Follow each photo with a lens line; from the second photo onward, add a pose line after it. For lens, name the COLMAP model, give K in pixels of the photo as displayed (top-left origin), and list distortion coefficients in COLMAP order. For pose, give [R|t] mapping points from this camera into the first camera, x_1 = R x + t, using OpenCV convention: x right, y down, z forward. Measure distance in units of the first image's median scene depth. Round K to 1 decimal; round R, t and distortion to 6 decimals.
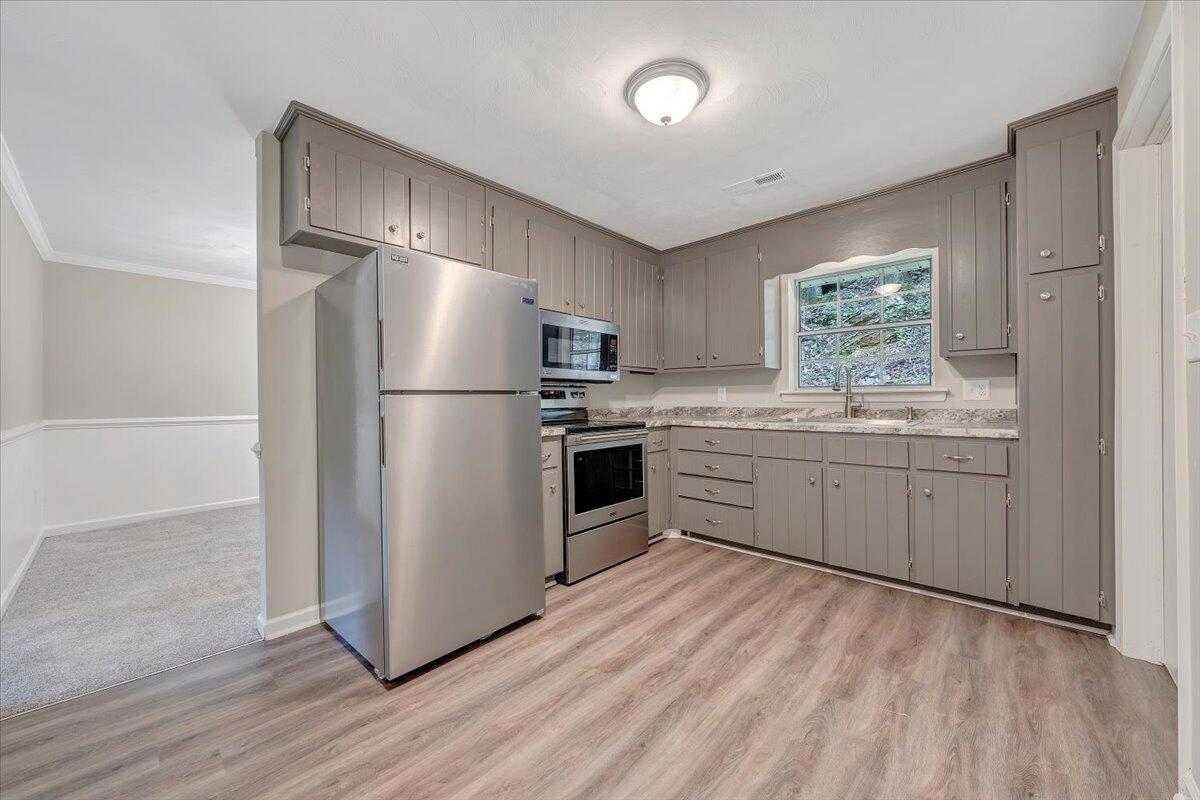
lens RADIAL K [[446.3, 0, 604.1], [0, 446.3, 399.2], [0, 0, 1]] dist [0.001205, -0.000160]
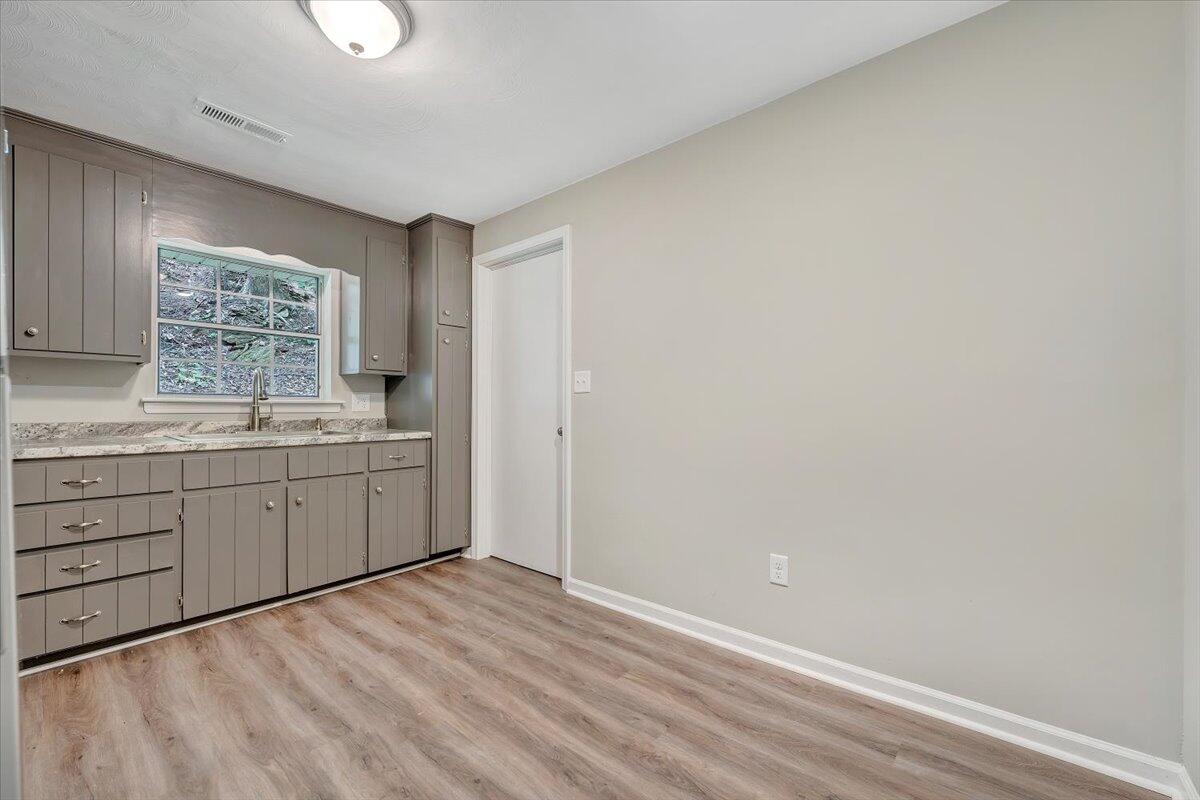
lens RADIAL K [[478.9, 0, 603.0], [0, 478.9, 409.5], [0, 0, 1]] dist [-0.001338, 0.000132]
pose [[-0.030730, 0.004572, 0.999517, -0.552445], [-0.001708, 0.999988, -0.004627, 0.003142], [-0.999526, -0.001849, -0.030722, 0.461116]]
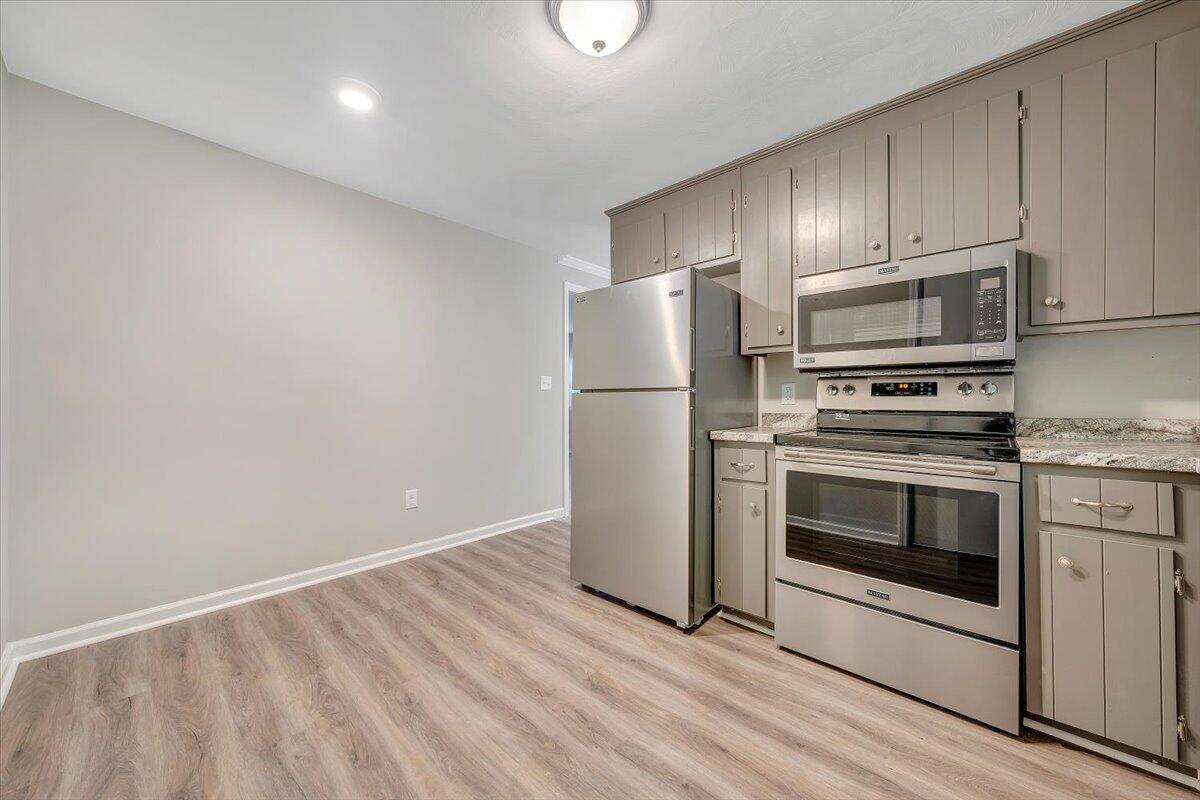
lens RADIAL K [[446.3, 0, 604.5], [0, 446.3, 398.2], [0, 0, 1]] dist [0.001205, -0.000160]
pose [[-0.012335, 0.010715, -0.999867, 0.733460], [0.002614, 0.999940, 0.010684, -0.007047], [0.999921, -0.002482, -0.012362, 0.794137]]
